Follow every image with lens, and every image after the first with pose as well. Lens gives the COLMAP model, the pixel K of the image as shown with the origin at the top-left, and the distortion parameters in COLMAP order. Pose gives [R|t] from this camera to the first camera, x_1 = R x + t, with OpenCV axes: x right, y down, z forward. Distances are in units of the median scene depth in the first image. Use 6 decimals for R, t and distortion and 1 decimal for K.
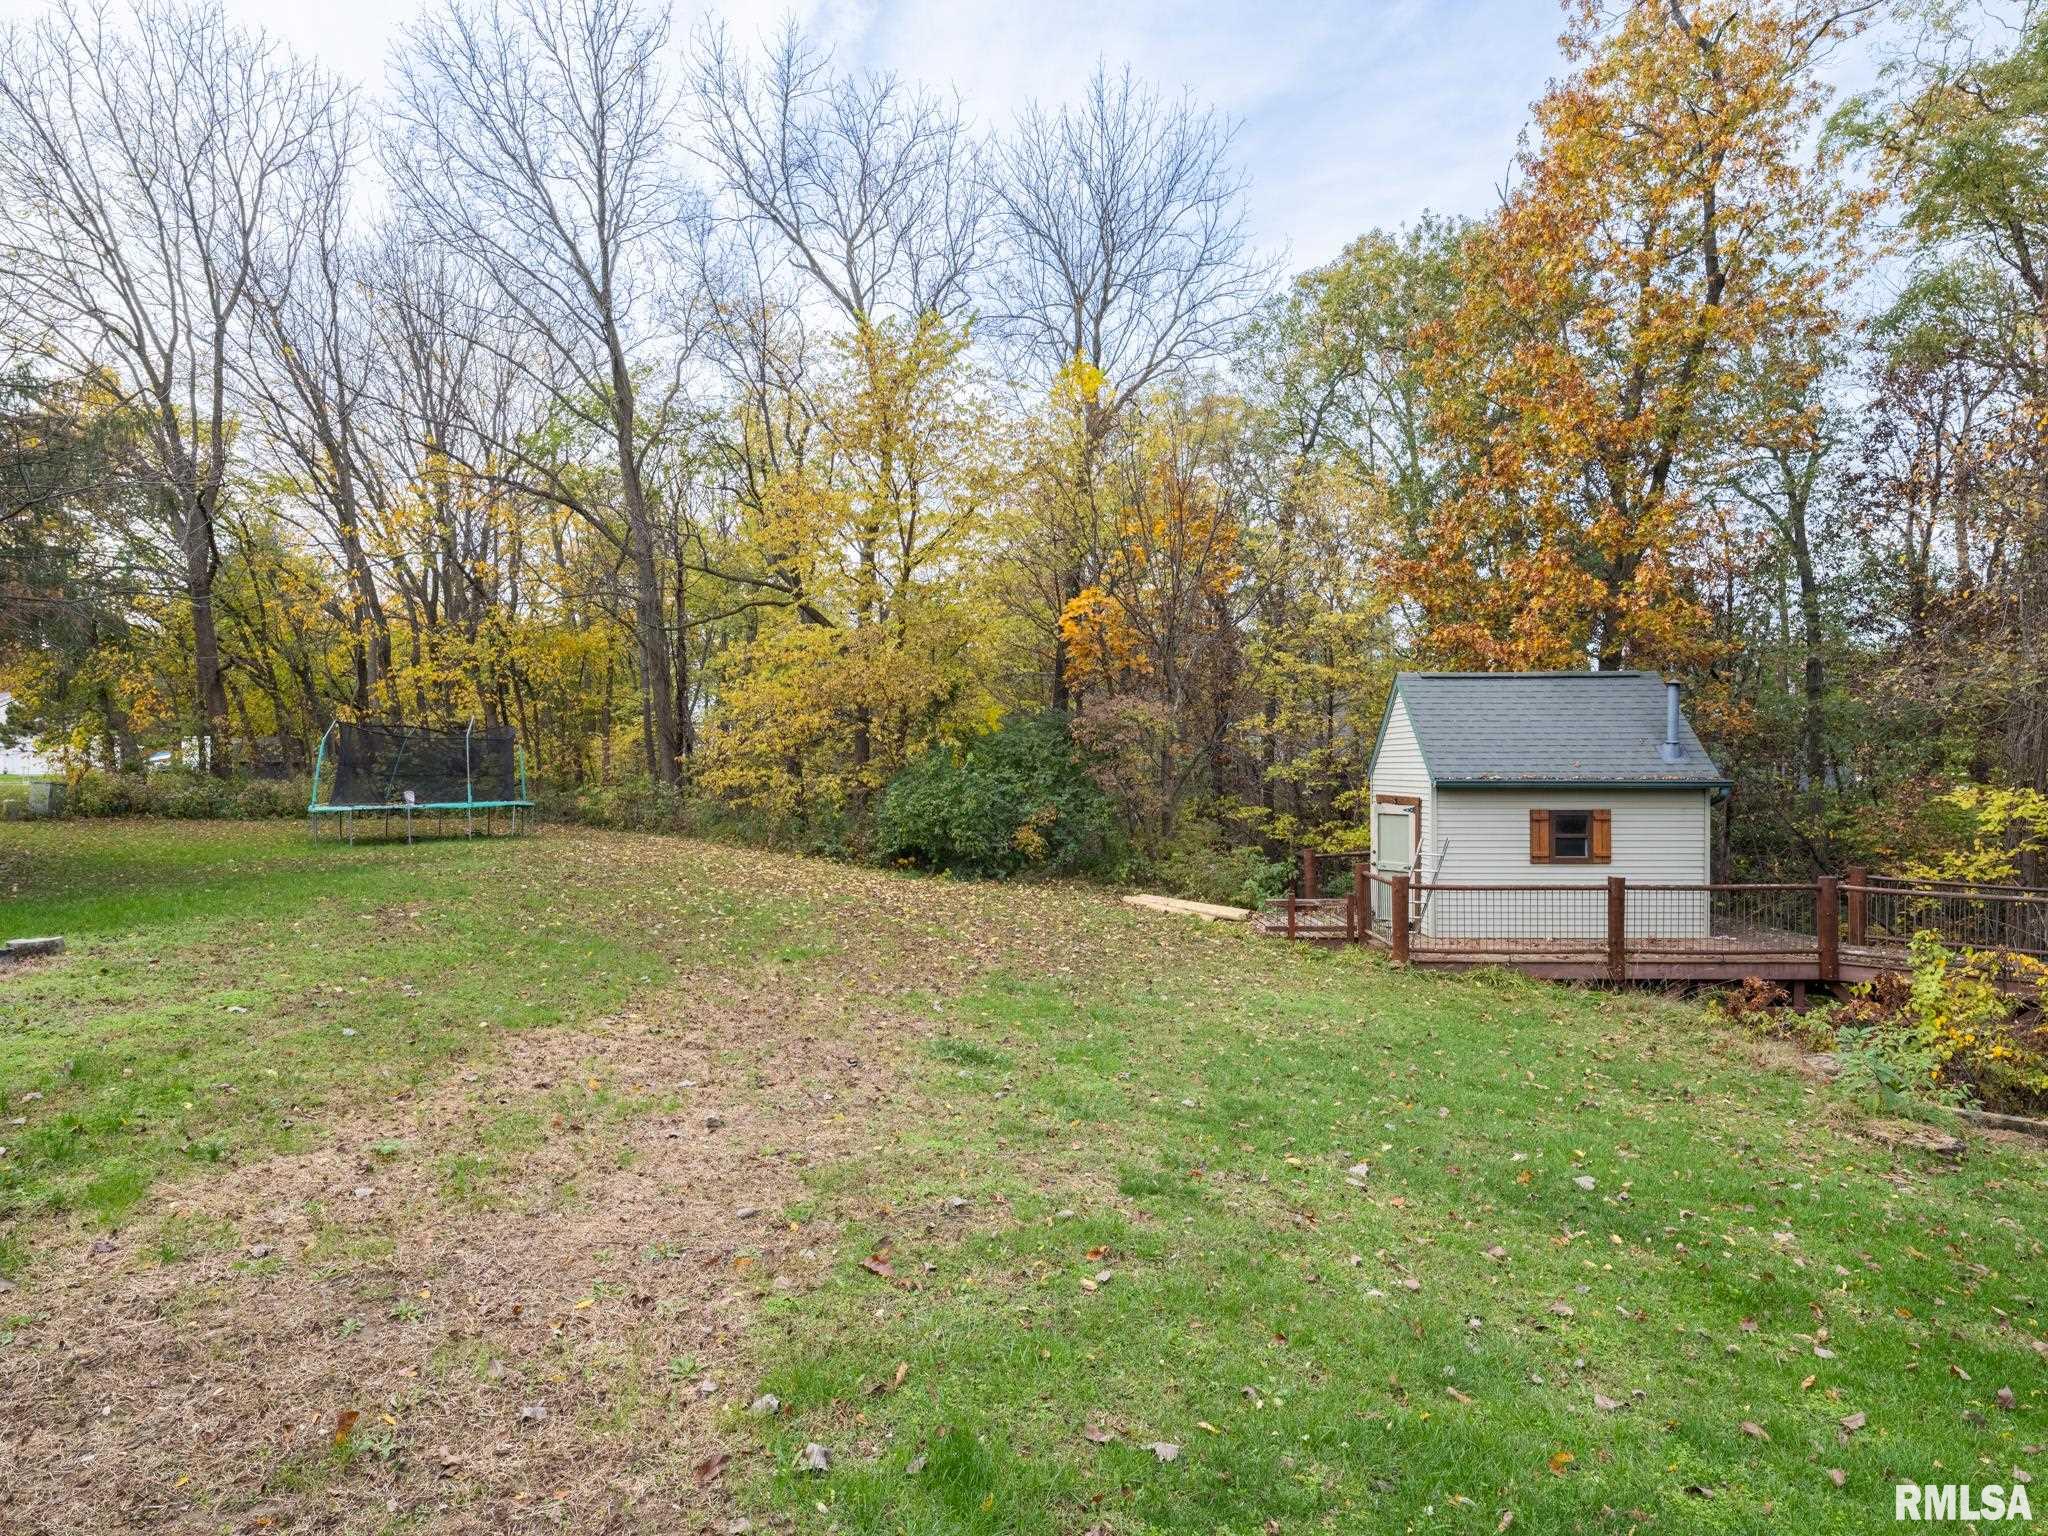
lens RADIAL K [[1099.0, 0, 1024.3], [0, 1099.0, 778.9], [0, 0, 1]] dist [0.004854, -0.003224]
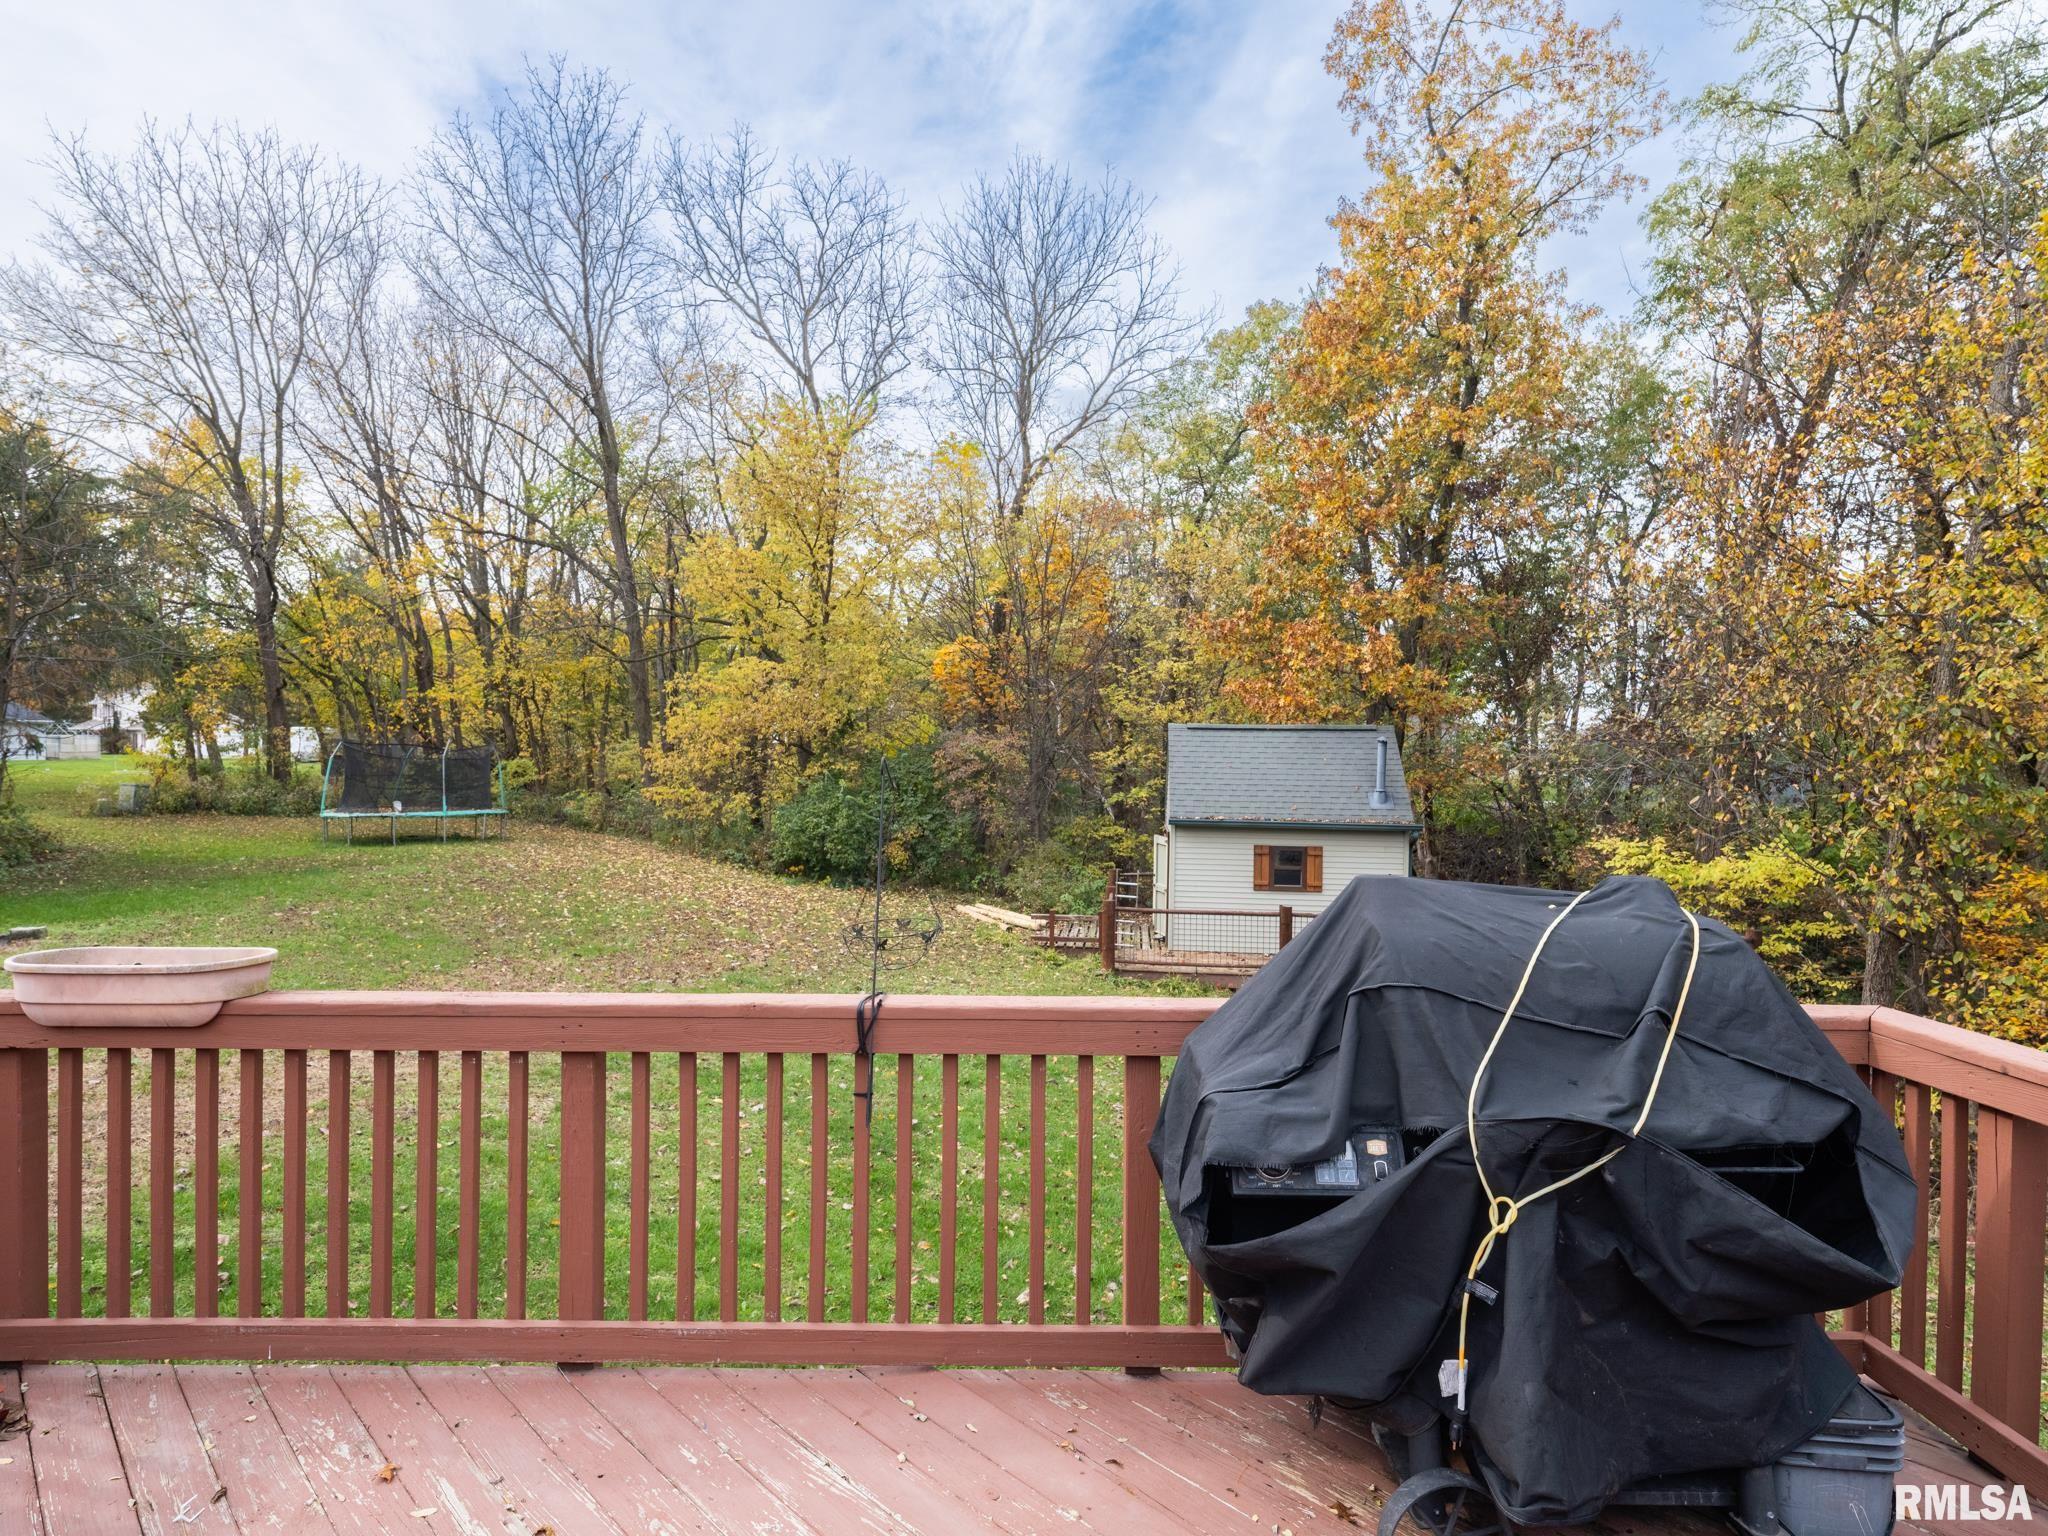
lens RADIAL K [[1098.7, 0, 1021.7], [0, 1098.7, 778.3], [0, 0, 1]] dist [0.005666, -0.000757]
pose [[0.995790, 0.017943, -0.089891, 0.249549], [-0.016872, 0.999778, 0.012651, -0.043127], [0.090098, -0.011081, 0.995871, -0.159559]]
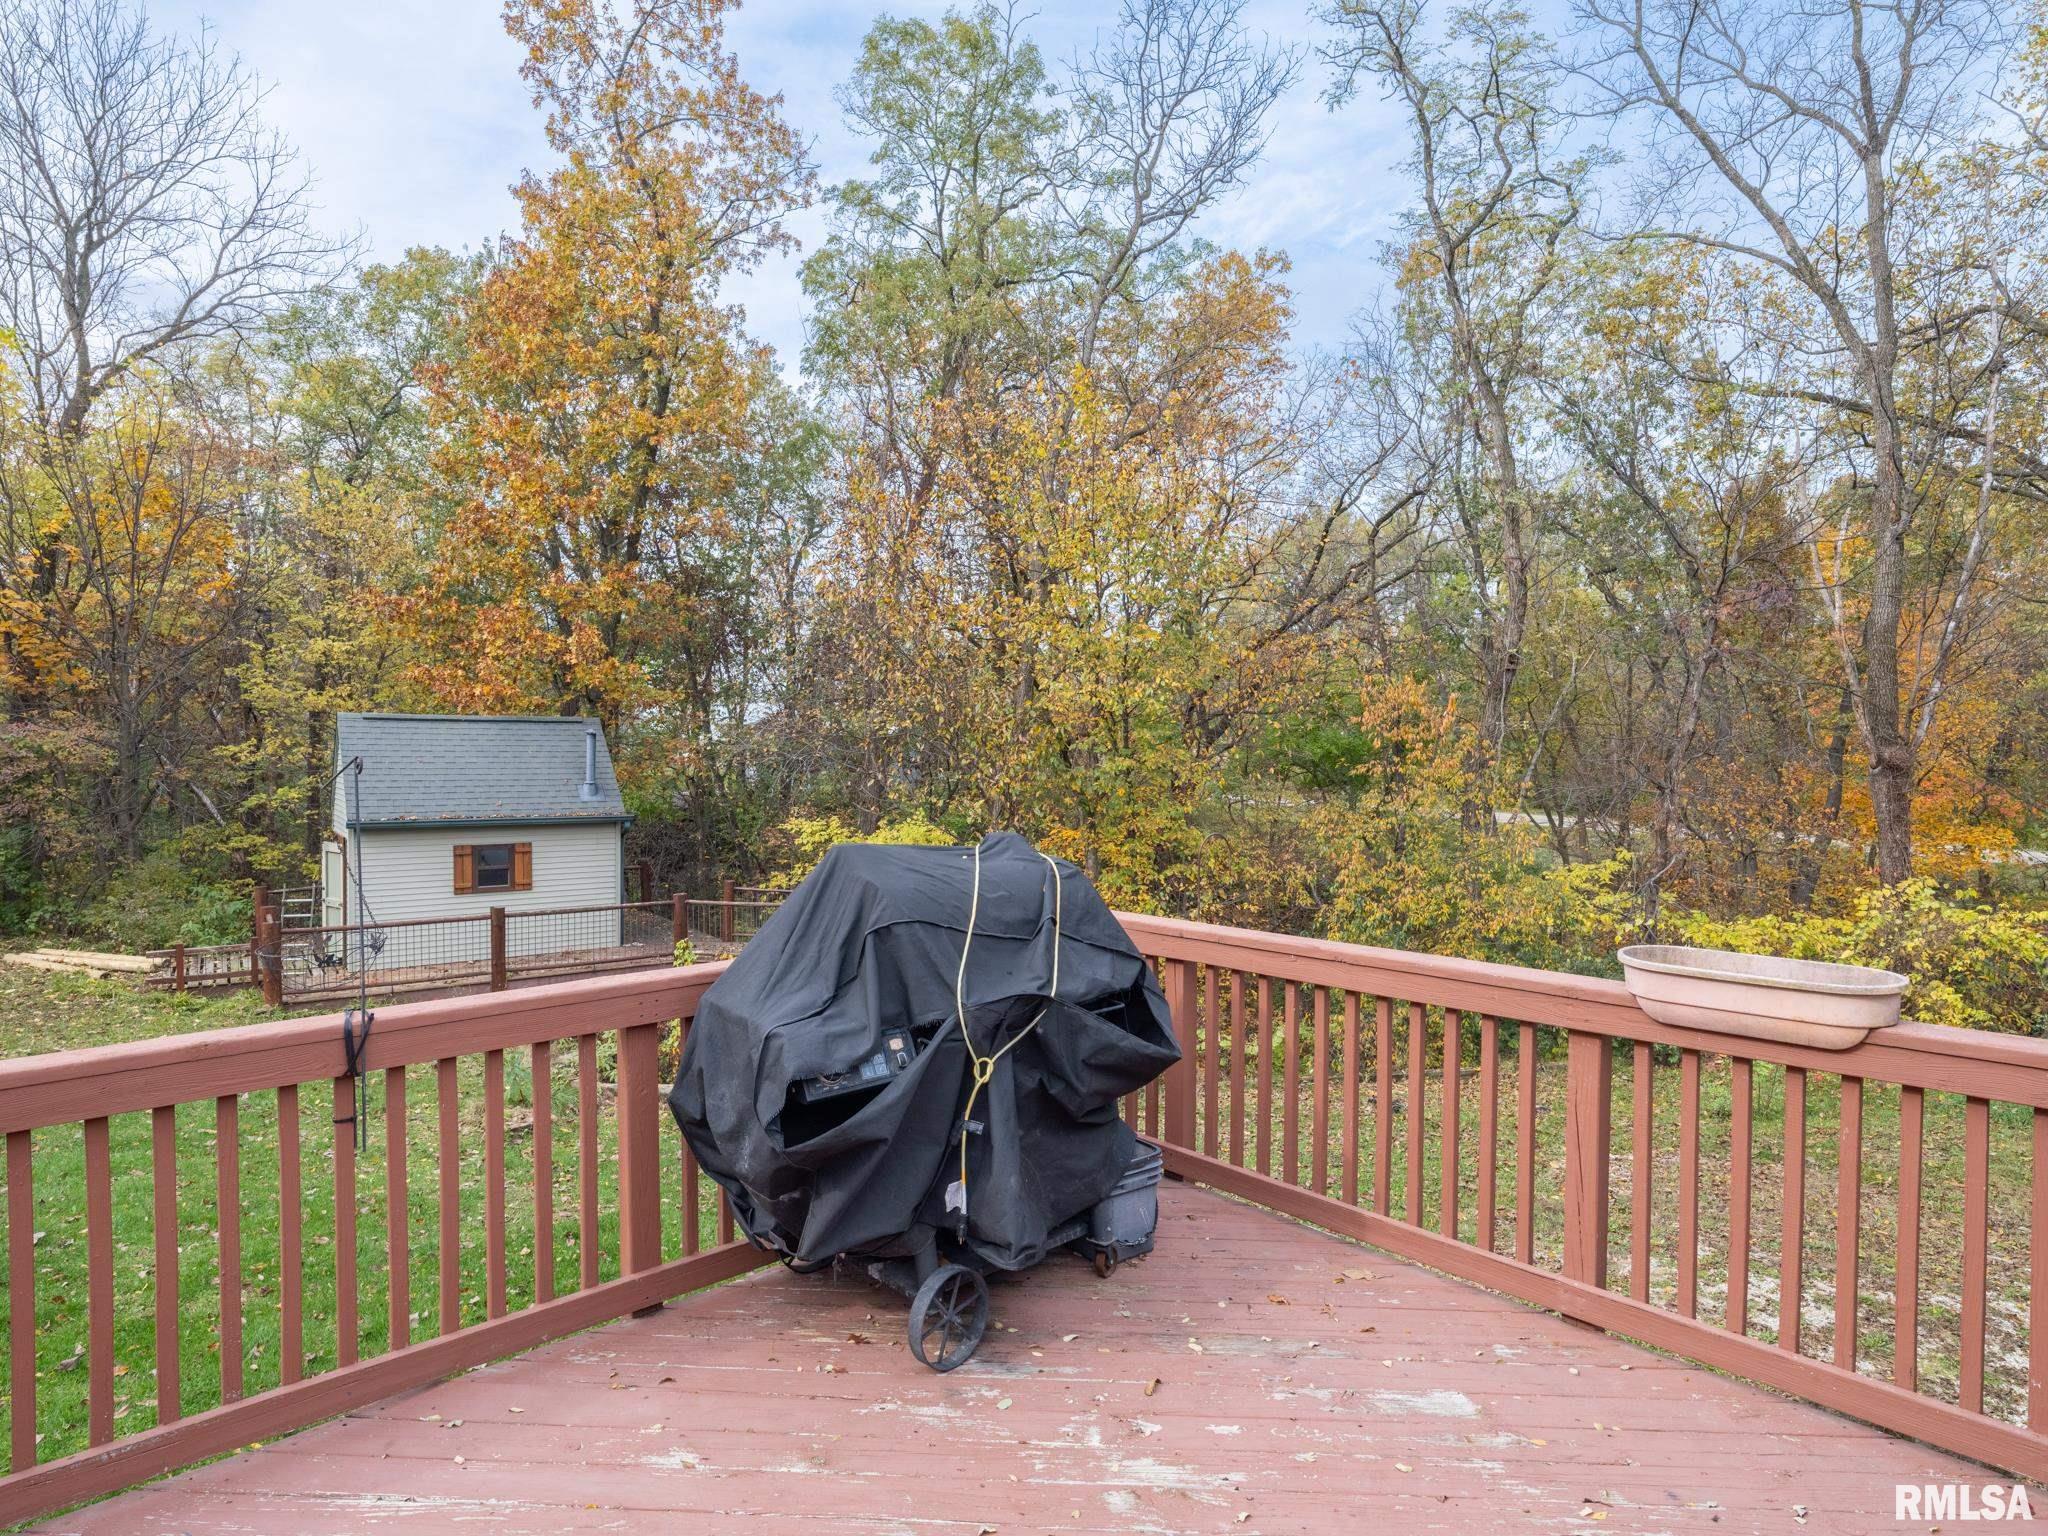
lens RADIAL K [[1099.0, 0, 1024.3], [0, 1099.0, 778.9], [0, 0, 1]] dist [0.004854, -0.003224]
pose [[0.803218, -0.007548, 0.595638, 0.209084], [-0.000891, 0.999903, 0.013872, -0.042765], [-0.595685, -0.011673, 0.803133, -0.172180]]
